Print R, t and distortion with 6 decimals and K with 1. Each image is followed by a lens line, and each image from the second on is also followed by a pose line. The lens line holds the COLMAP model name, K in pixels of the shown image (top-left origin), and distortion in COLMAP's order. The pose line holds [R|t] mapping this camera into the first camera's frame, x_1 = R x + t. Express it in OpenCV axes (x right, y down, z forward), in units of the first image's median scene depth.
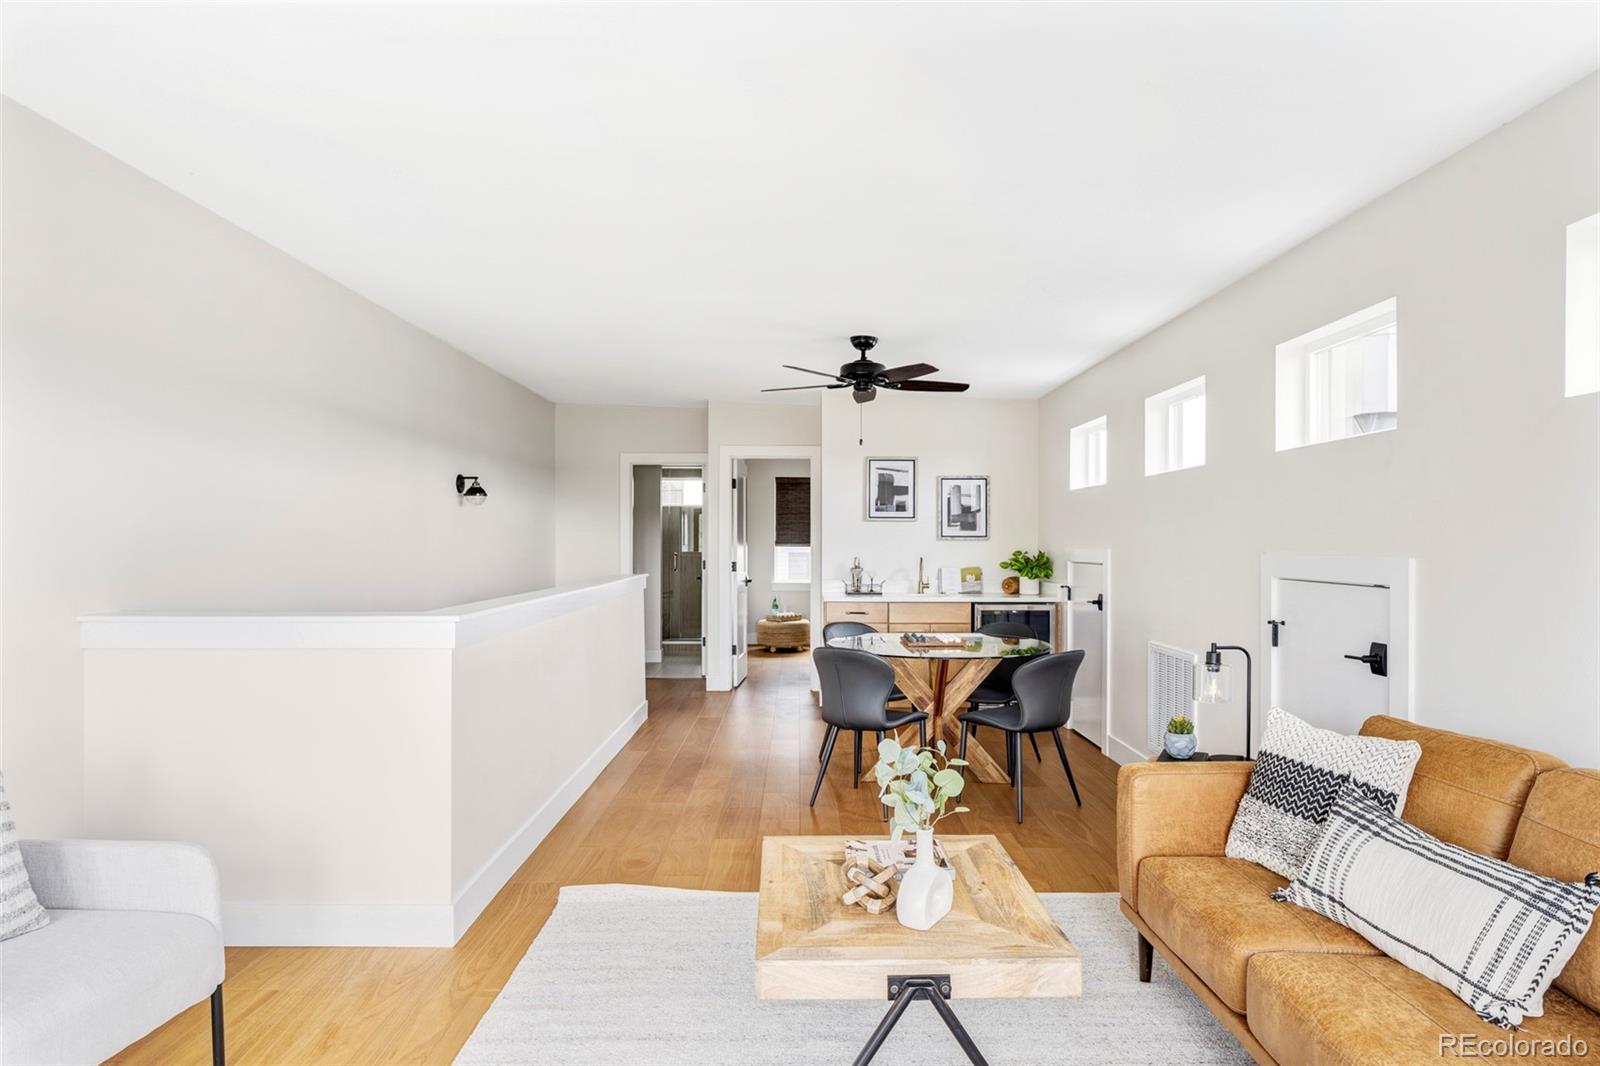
lens RADIAL K [[908.9, 0, 799.9], [0, 908.9, 538.6], [0, 0, 1]] dist [0.002680, 0.000635]
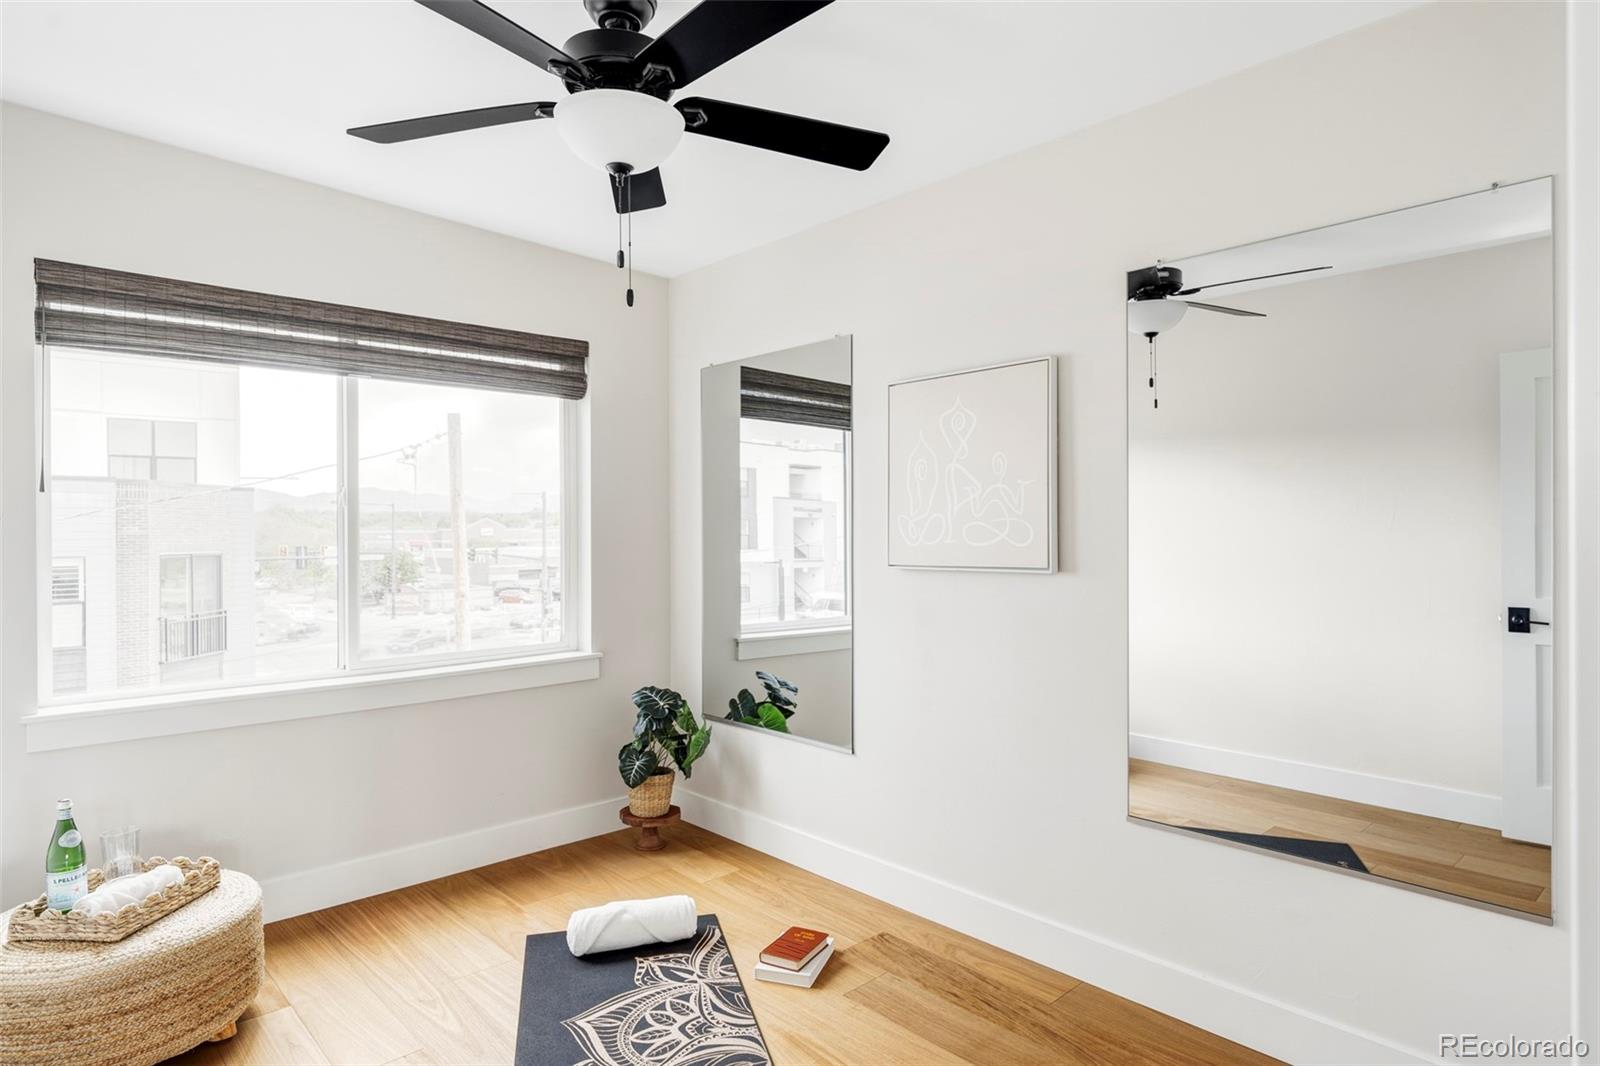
lens RADIAL K [[908.9, 0, 800.3], [0, 908.9, 533.0], [0, 0, 1]] dist [0.002680, 0.000635]
pose [[0.745241, -0.004213, 0.666782, -0.039919], [0.003724, 0.999991, 0.002157, -0.001694], [-0.666784, 0.000876, 0.745250, 0.698159]]
